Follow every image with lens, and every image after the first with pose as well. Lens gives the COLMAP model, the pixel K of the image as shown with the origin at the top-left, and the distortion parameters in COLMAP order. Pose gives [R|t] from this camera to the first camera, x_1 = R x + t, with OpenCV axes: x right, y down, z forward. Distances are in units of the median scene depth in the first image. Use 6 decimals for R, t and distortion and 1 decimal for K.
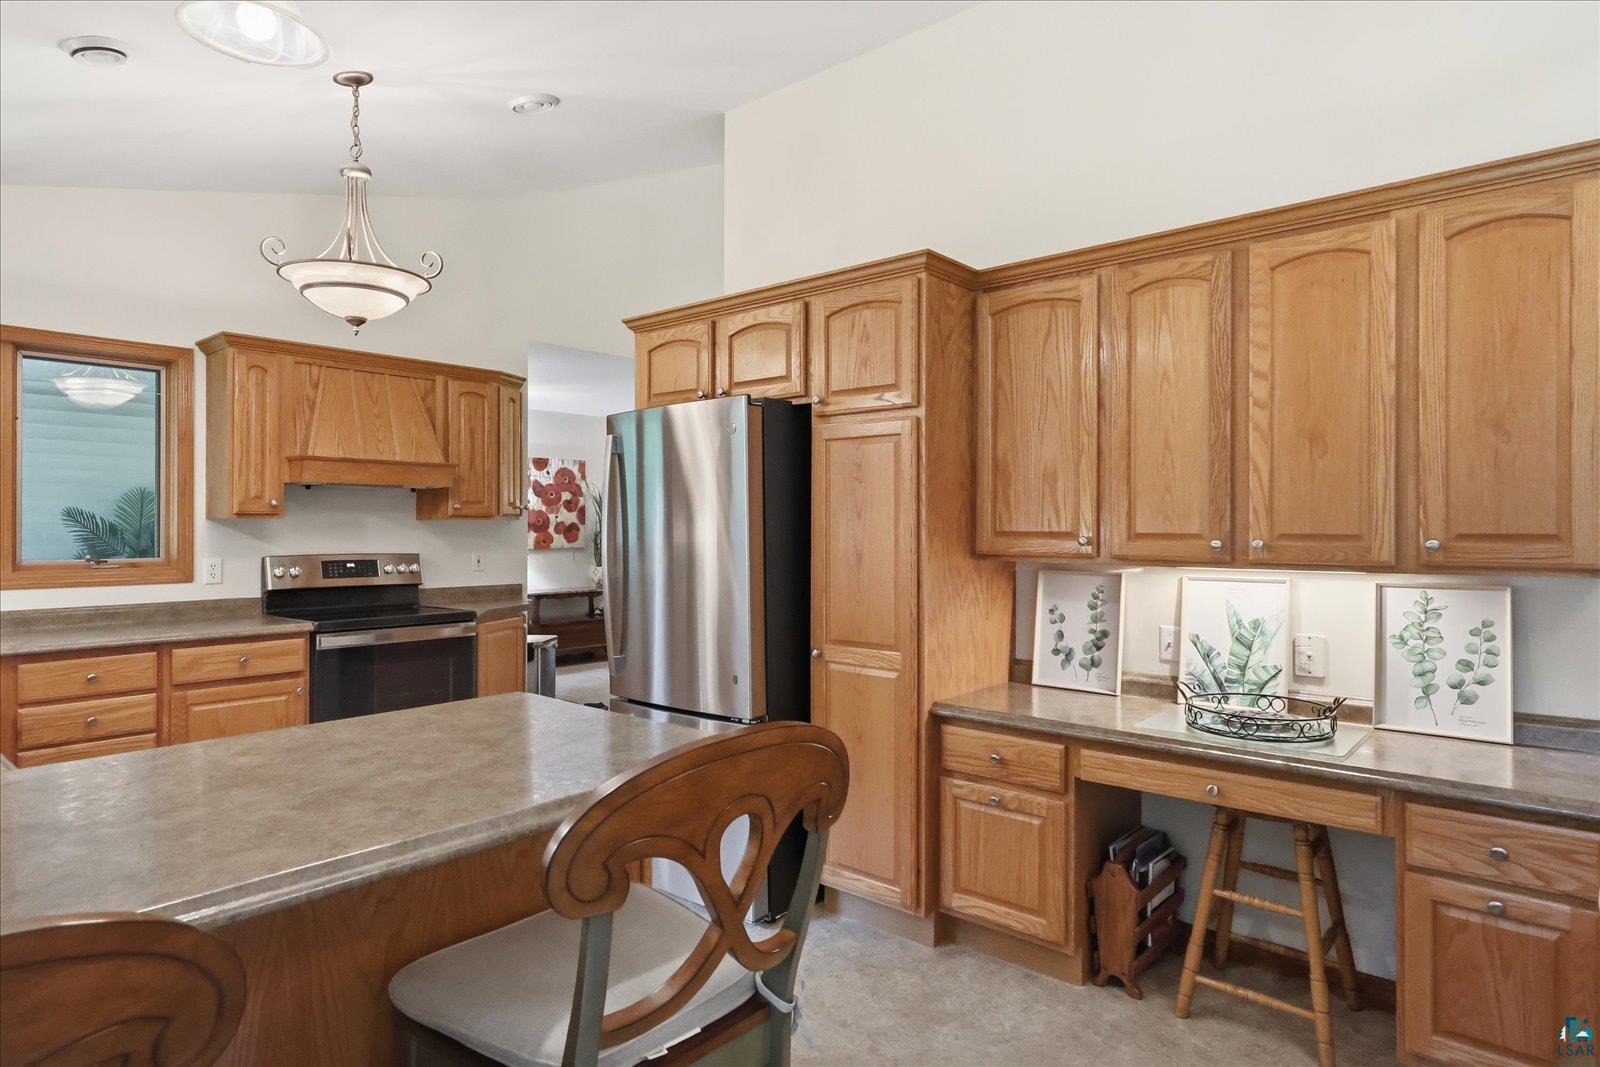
lens RADIAL K [[880.1, 0, 796.9], [0, 880.1, 526.5], [0, 0, 1]] dist [0.005635, -0.003346]
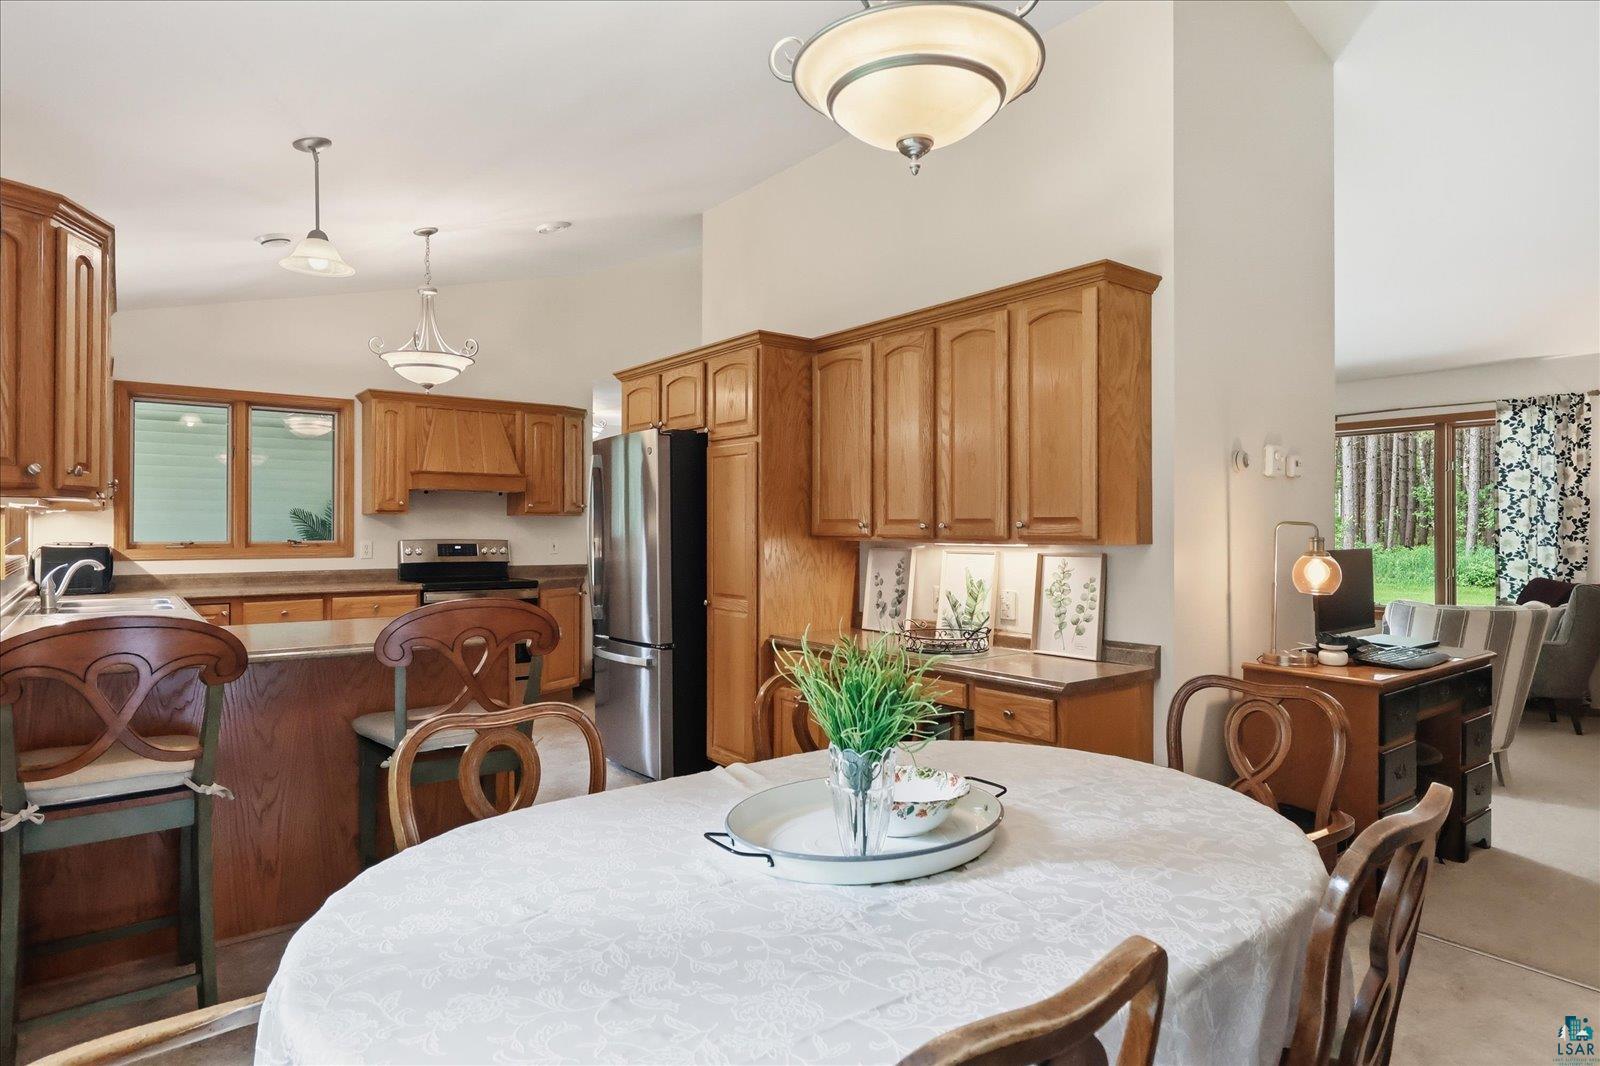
lens RADIAL K [[880.1, 0, 809.8], [0, 880.1, 528.2], [0, 0, 1]] dist [0.005635, -0.003346]
pose [[0.980866, 0.000321, -0.194685, 0.461865], [-0.000399, 1.000000, -0.000363, 0.019450], [0.194685, 0.000433, 0.980866, -0.394829]]
